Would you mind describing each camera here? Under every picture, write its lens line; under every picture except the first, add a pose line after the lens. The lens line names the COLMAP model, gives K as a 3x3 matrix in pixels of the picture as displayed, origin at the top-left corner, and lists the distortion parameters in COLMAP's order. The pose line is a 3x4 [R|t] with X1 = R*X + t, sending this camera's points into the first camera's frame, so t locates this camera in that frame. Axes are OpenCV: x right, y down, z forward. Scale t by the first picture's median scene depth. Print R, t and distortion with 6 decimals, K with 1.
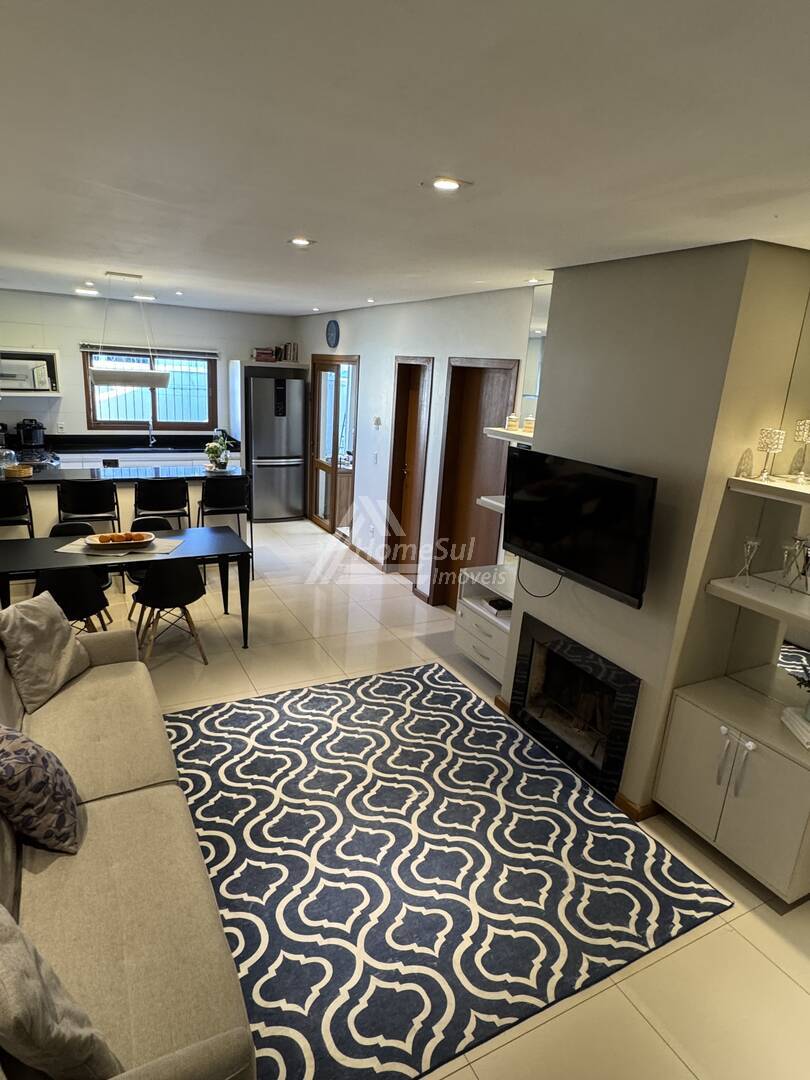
lens RADIAL K [[625.0, 0, 405.0], [0, 625.0, 540.0], [0, 0, 1]] dist [-0.003563, -0.000224]
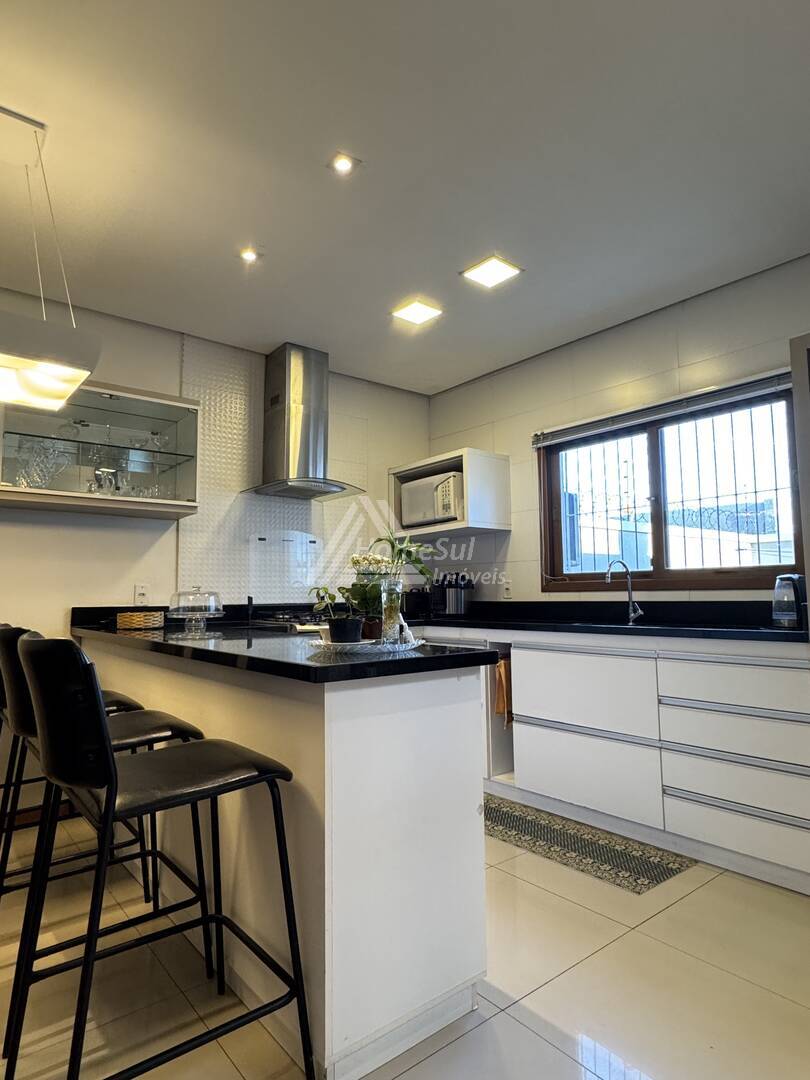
lens RADIAL K [[625.0, 0, 405.0], [0, 625.0, 540.0], [0, 0, 1]] dist [-0.003563, -0.000224]
pose [[0.191565, -0.148282, -0.970214, -0.047911], [-0.238320, 0.951910, -0.192540, -0.222284], [0.952106, 0.268105, 0.147014, 1.975668]]
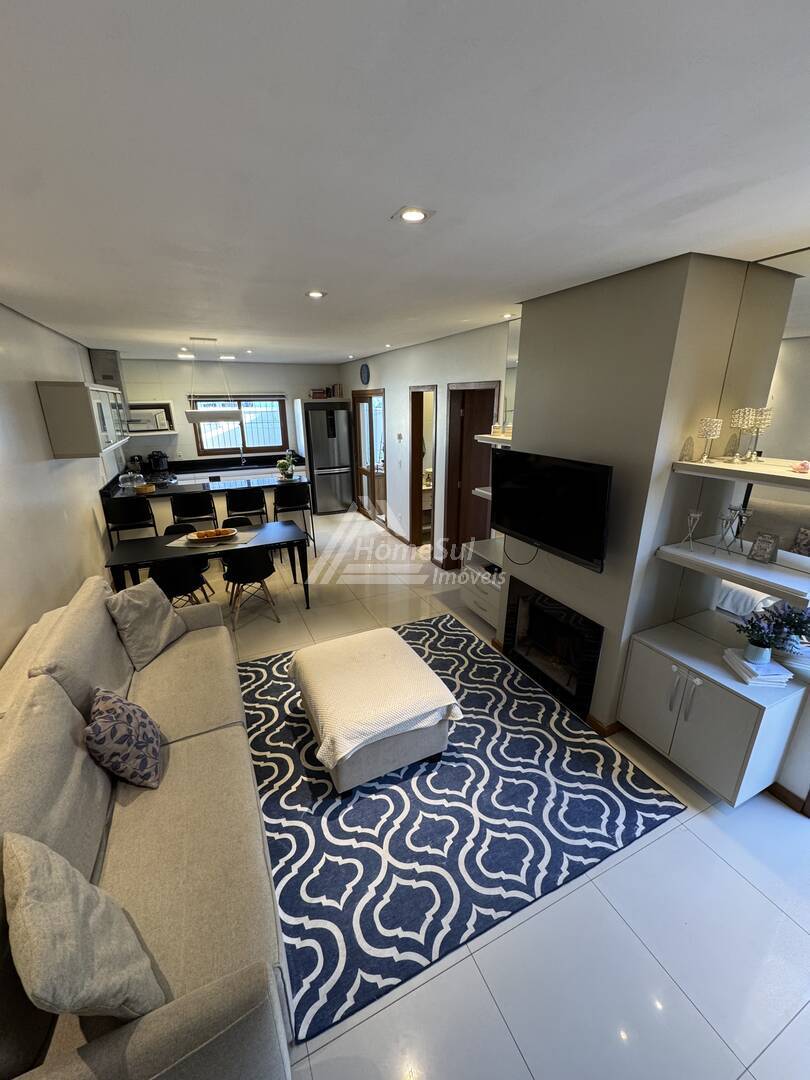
lens RADIAL K [[431.3, 0, 407.1], [0, 431.3, 540.1], [0, 0, 1]] dist [-0.004590, -0.000068]
pose [[0.996563, -0.050105, -0.065967, 0.046610], [0.053108, 0.997593, 0.044581, -0.012404], [0.063574, -0.047931, 0.996825, 0.116306]]
